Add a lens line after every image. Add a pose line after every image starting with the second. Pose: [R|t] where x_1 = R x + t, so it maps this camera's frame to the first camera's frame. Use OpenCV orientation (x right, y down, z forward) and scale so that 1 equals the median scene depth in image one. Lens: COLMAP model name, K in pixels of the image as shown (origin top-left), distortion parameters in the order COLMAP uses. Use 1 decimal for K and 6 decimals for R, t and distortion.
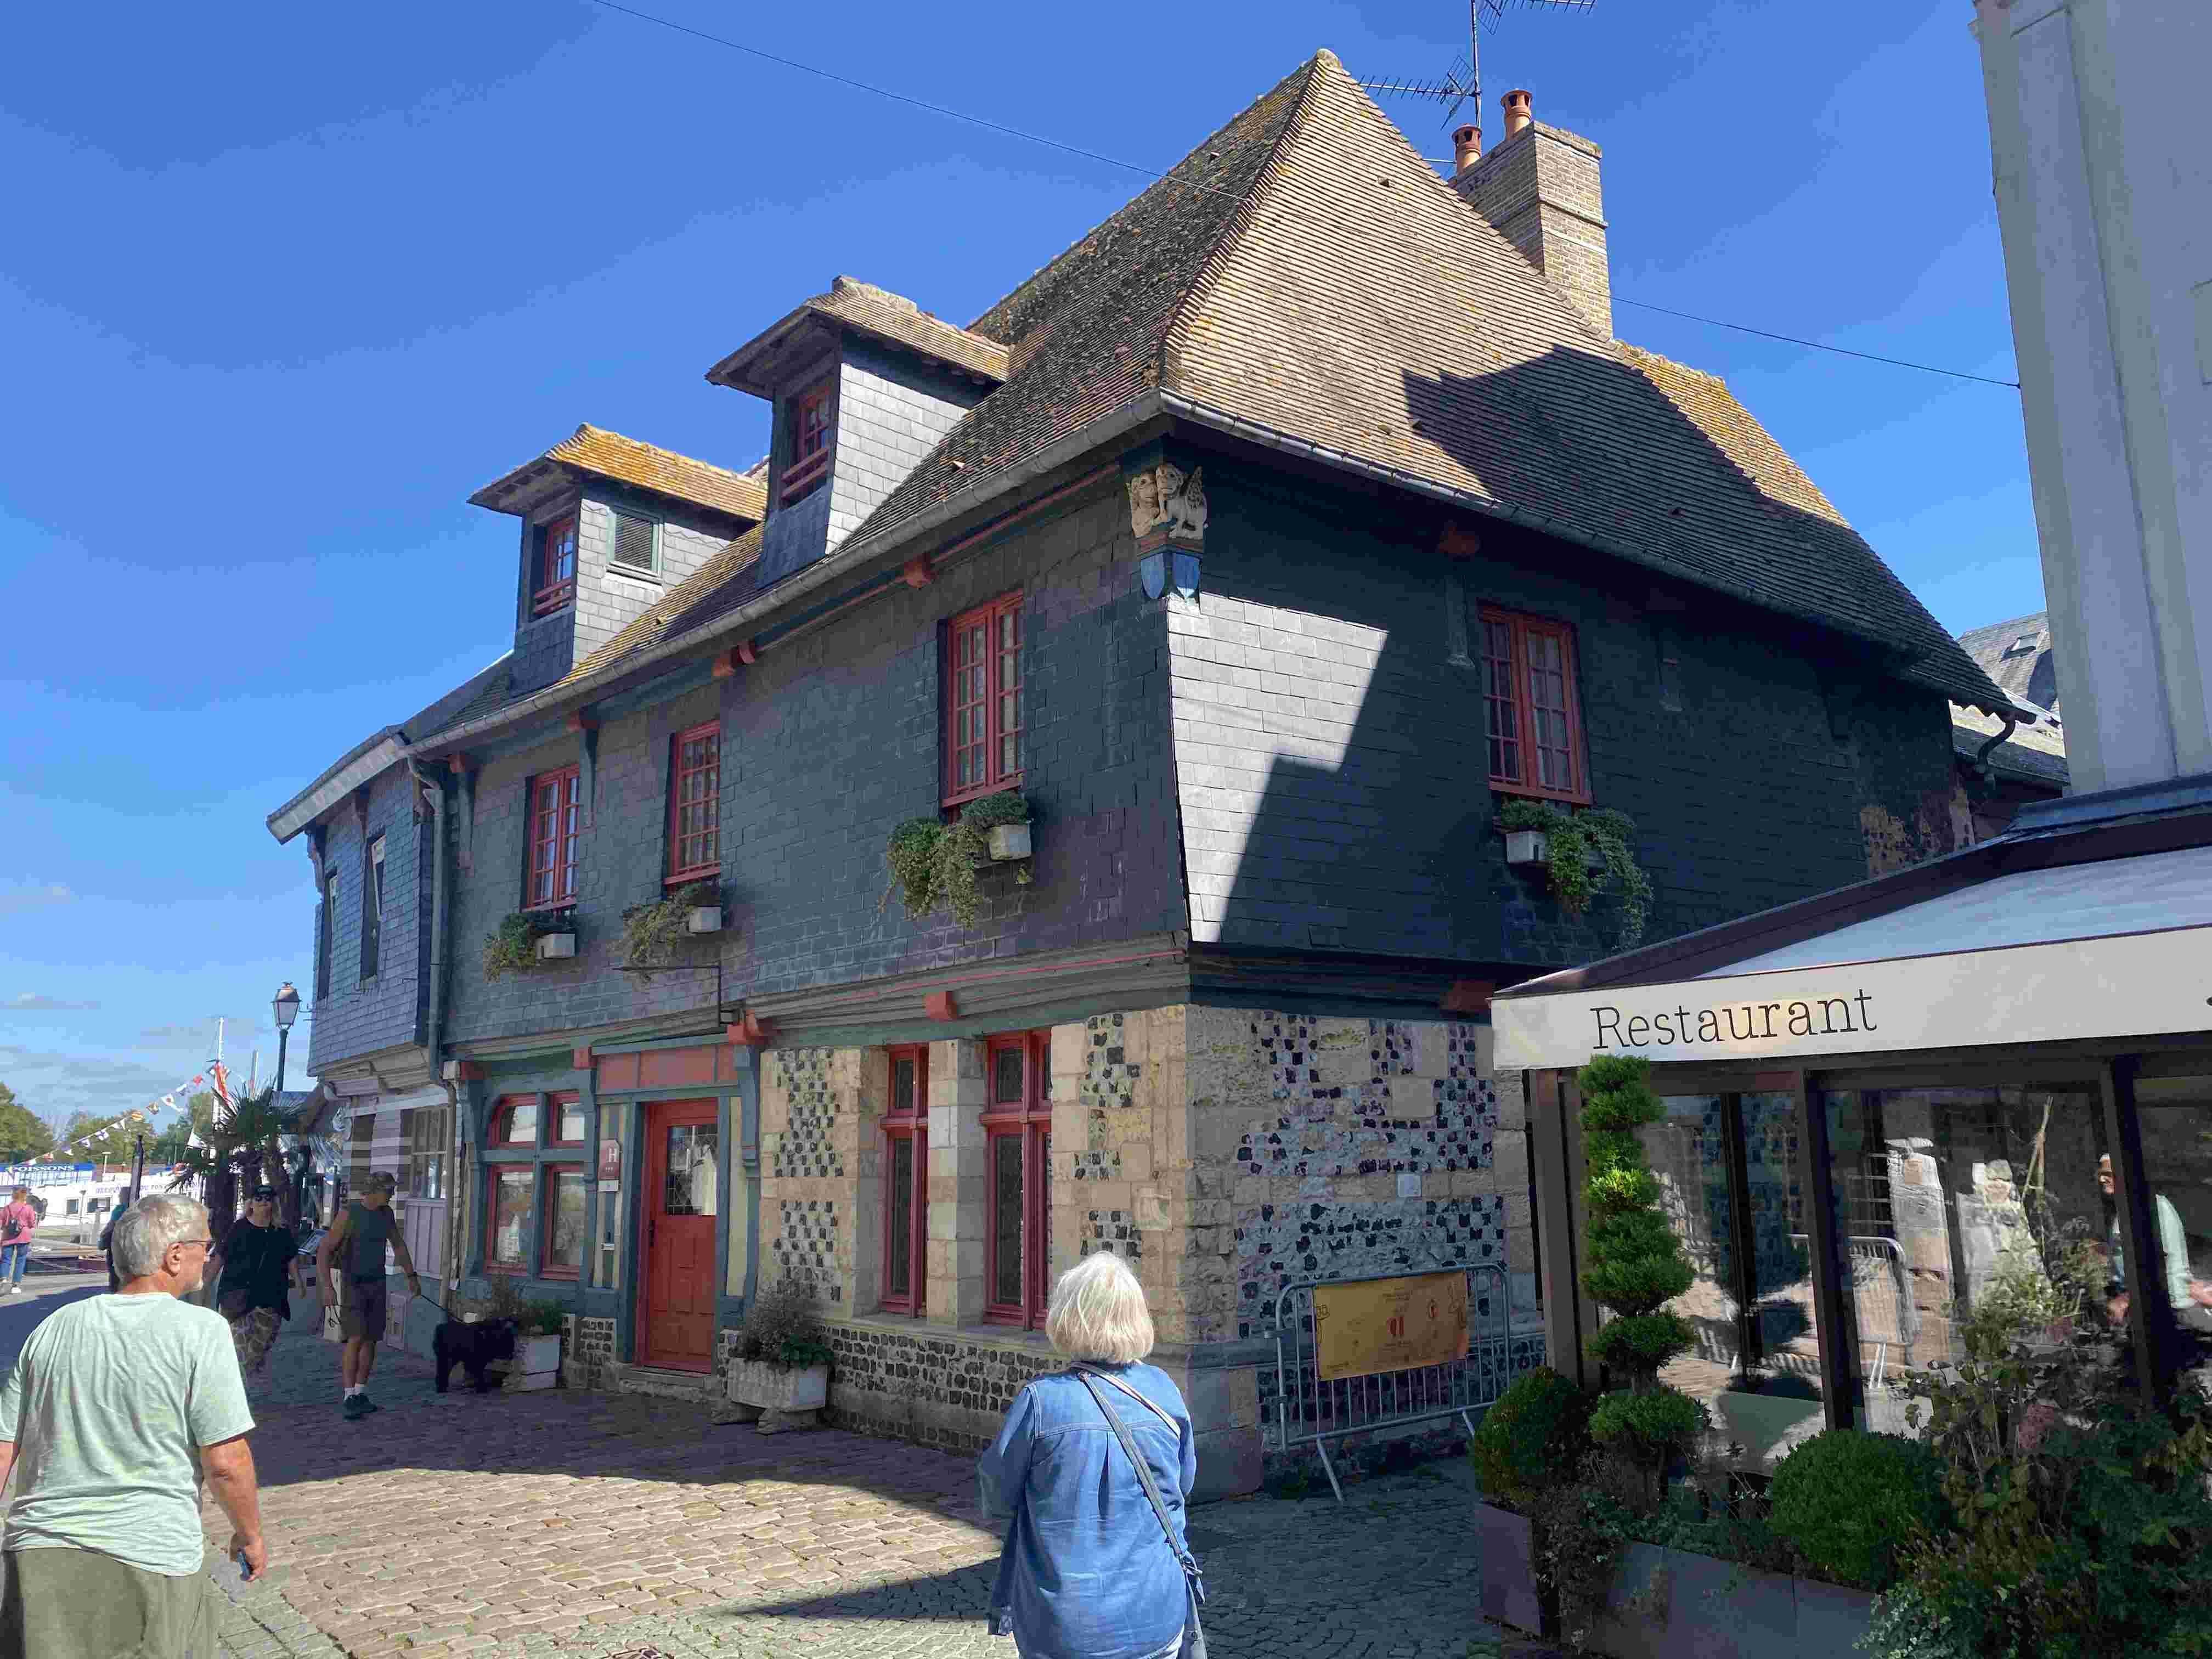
lens RADIAL K [[1658.9, 0, 1108.1], [0, 1658.9, 822.6], [0, 0, 1]] dist [-0.001648, -0.003889]
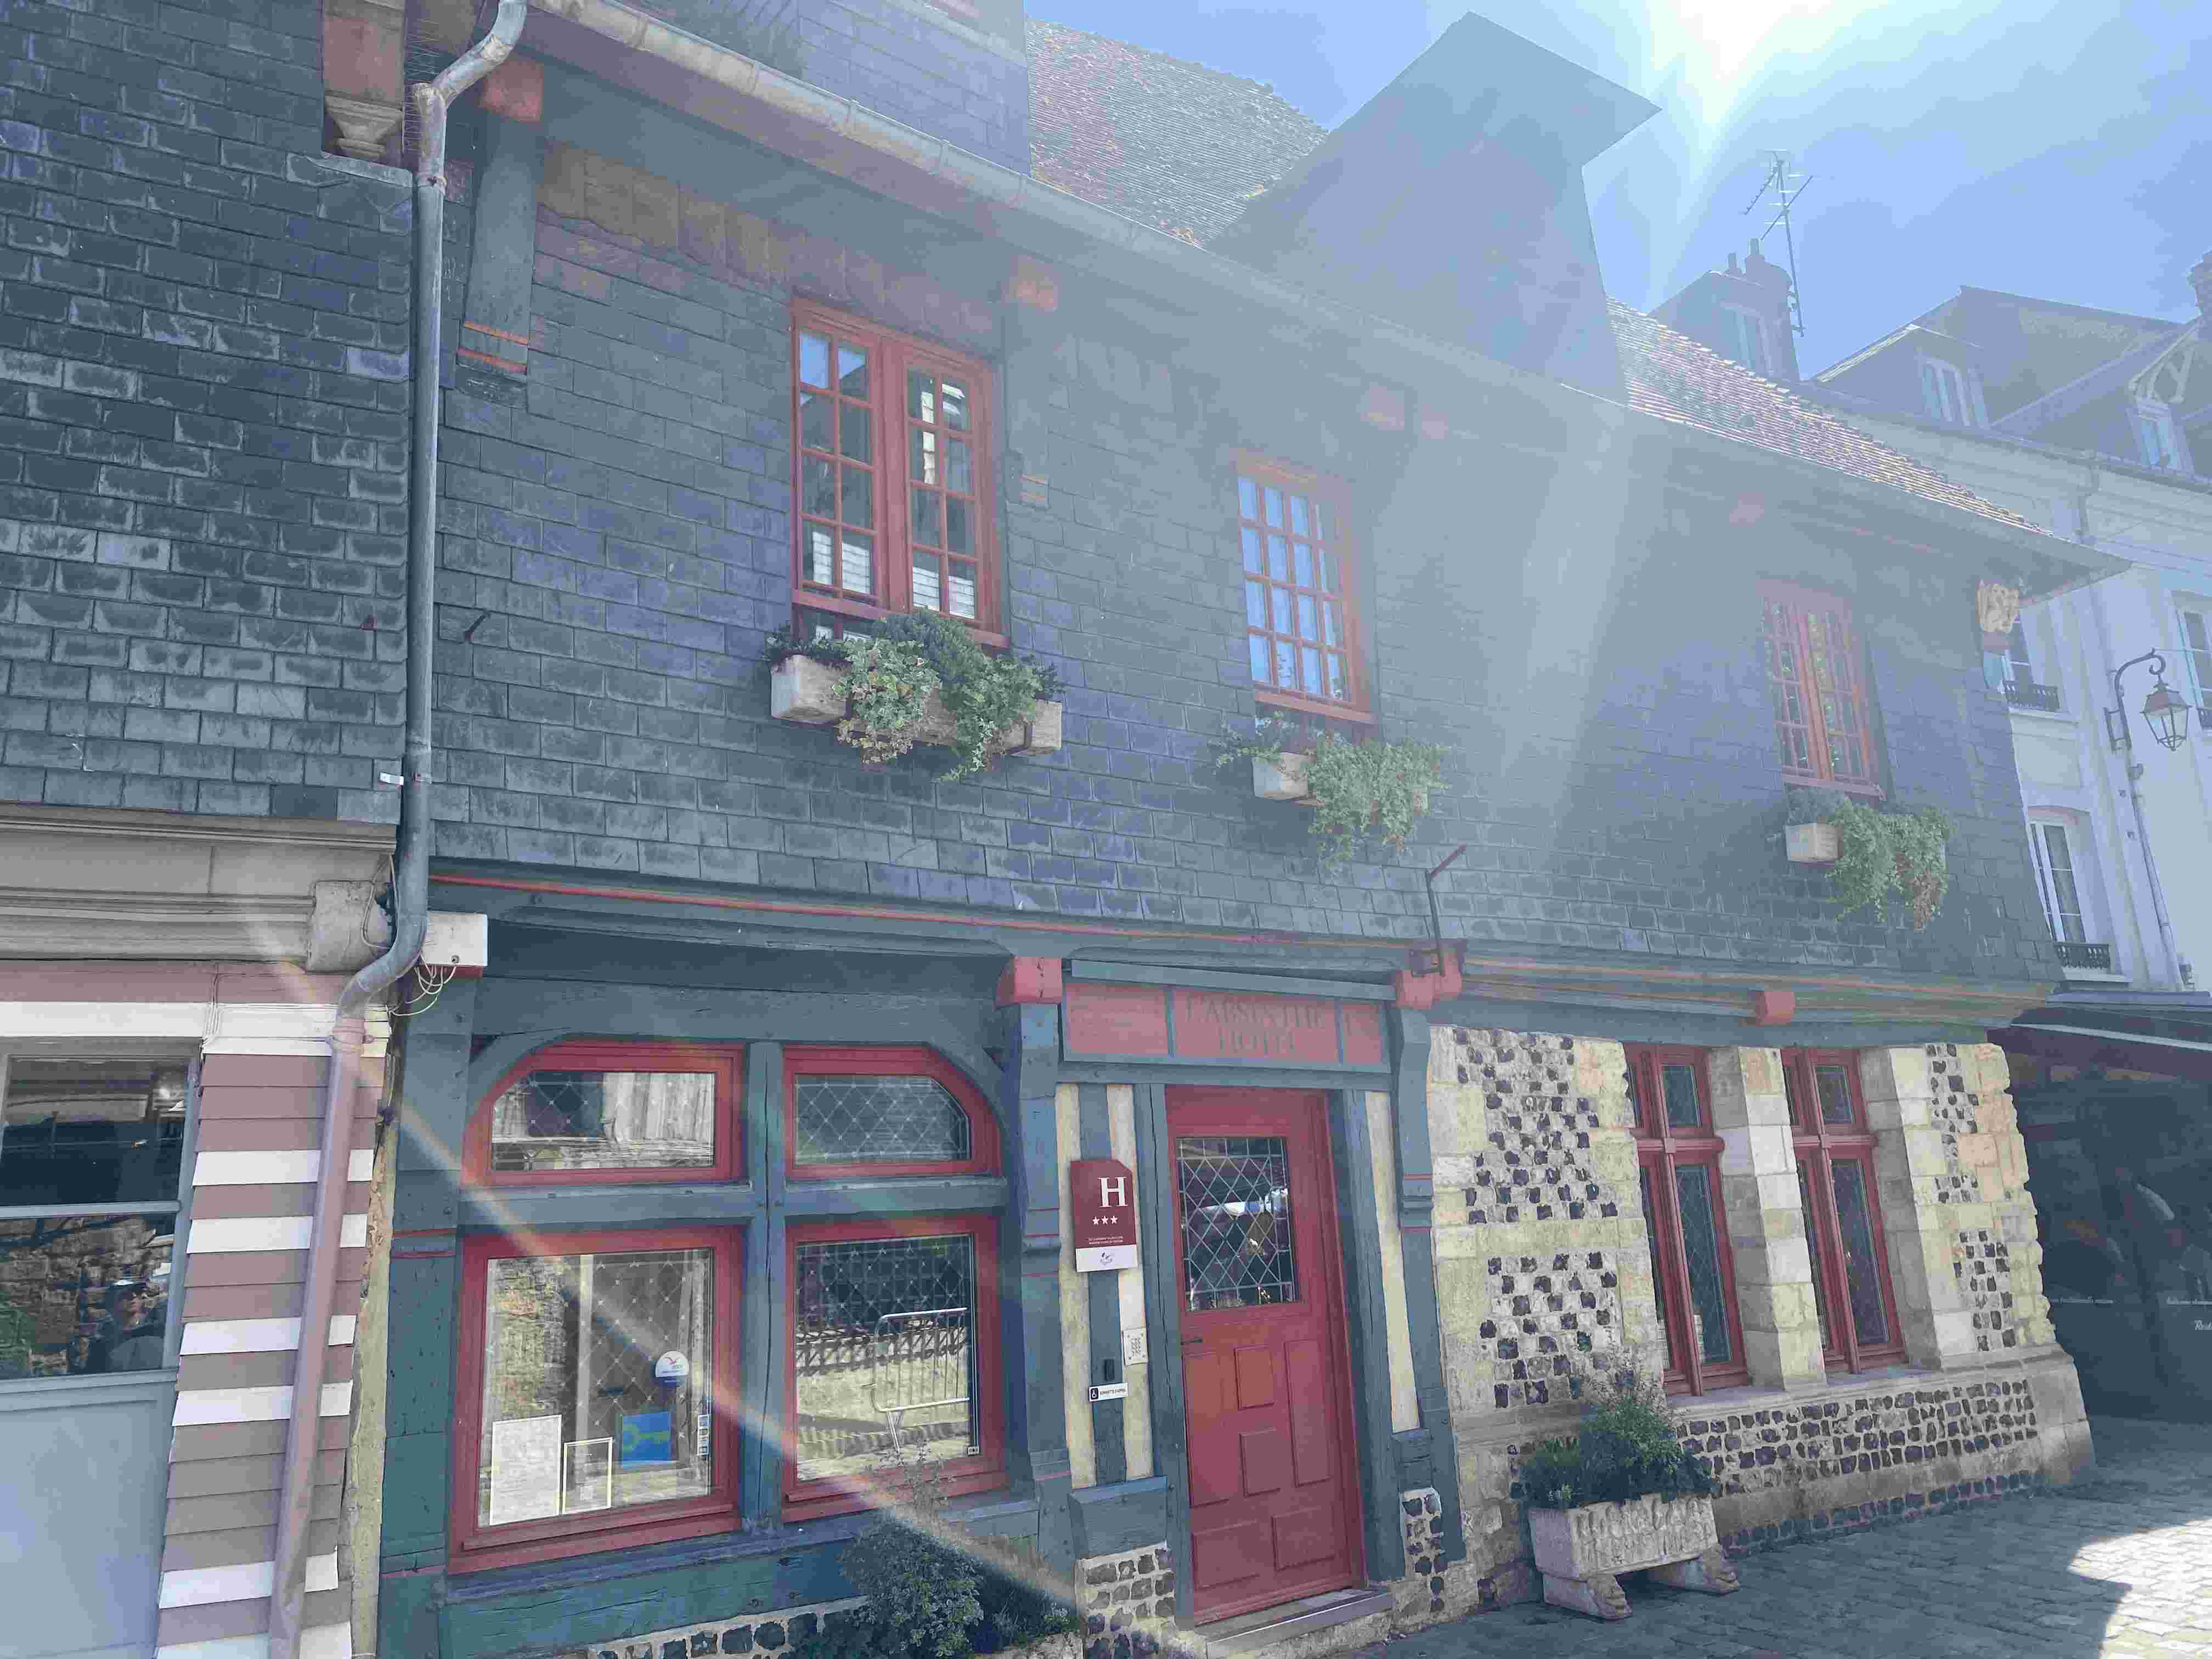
lens RADIAL K [[1658.9, 0, 1105.2], [0, 1658.9, 834.8], [0, 0, 1]] dist [-0.001648, -0.003889]
pose [[0.162827, 0.229560, 0.959578, -0.991973], [-0.158008, 0.966072, -0.204302, 0.252768], [-0.973920, -0.118355, 0.193575, 1.176128]]
